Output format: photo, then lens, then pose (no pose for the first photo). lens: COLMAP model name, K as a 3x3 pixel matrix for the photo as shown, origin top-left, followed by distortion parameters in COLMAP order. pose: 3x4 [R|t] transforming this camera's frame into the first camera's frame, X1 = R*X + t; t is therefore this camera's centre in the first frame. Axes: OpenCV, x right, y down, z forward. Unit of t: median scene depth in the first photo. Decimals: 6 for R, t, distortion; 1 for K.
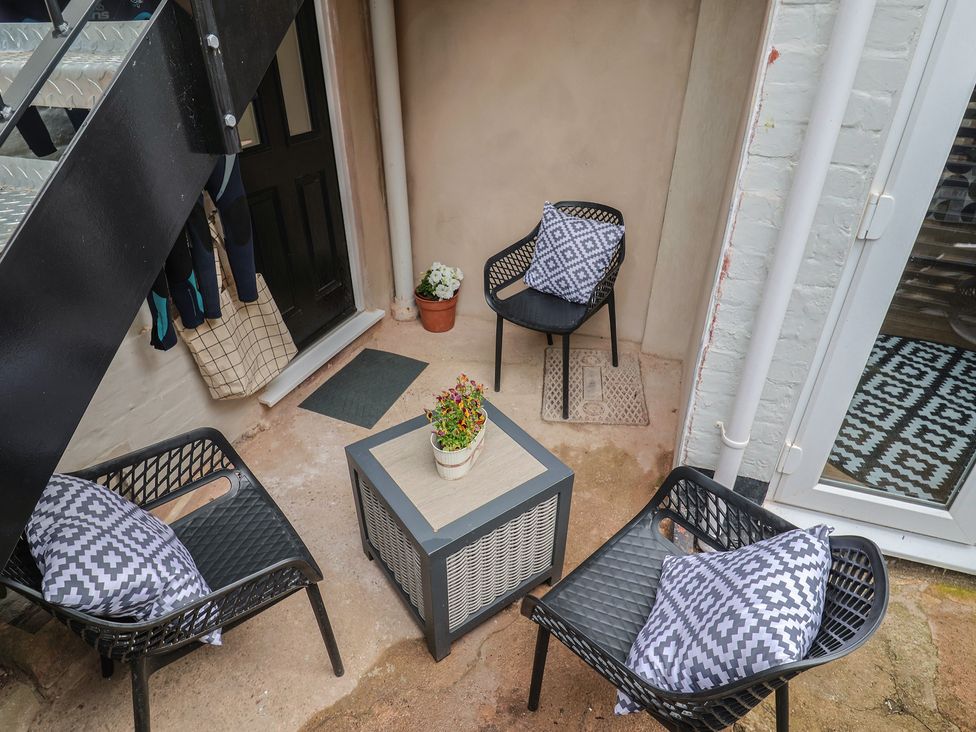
lens RADIAL K [[584.1, 0, 491.6], [0, 584.1, 363.4], [0, 0, 1]] dist [0.002608, -0.013915]
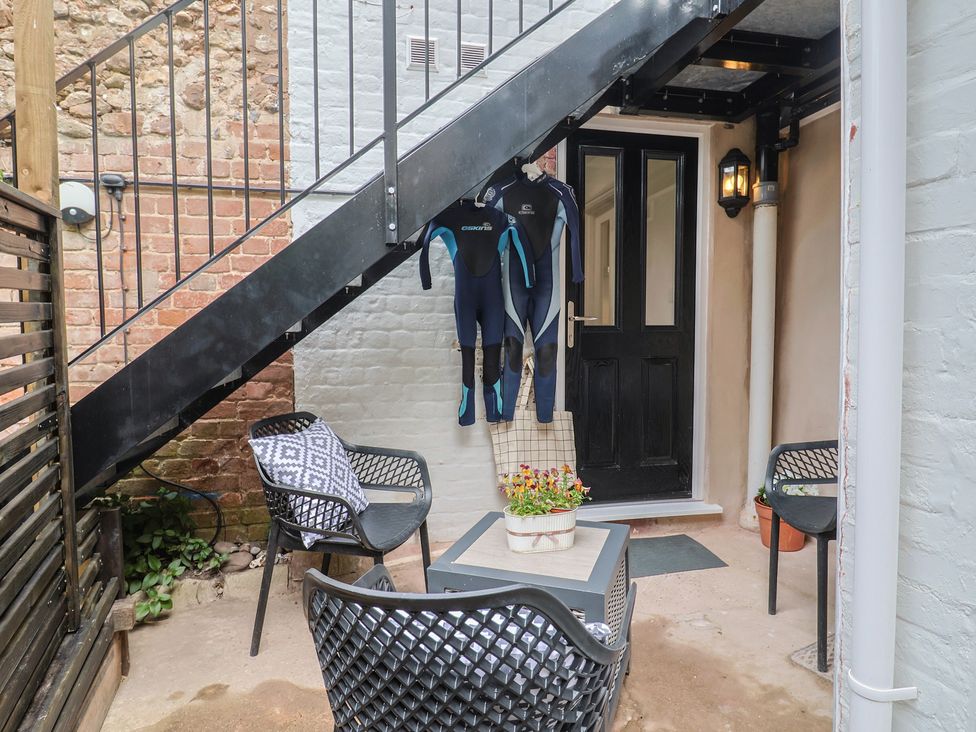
lens RADIAL K [[584.1, 0, 491.6], [0, 584.1, 363.4], [0, 0, 1]] dist [0.002608, -0.013915]
pose [[0.528626, 0.032601, -0.848229, 0.797314], [-0.429495, 0.872187, -0.234144, 0.169227], [0.732181, 0.488085, 0.475063, 0.313973]]
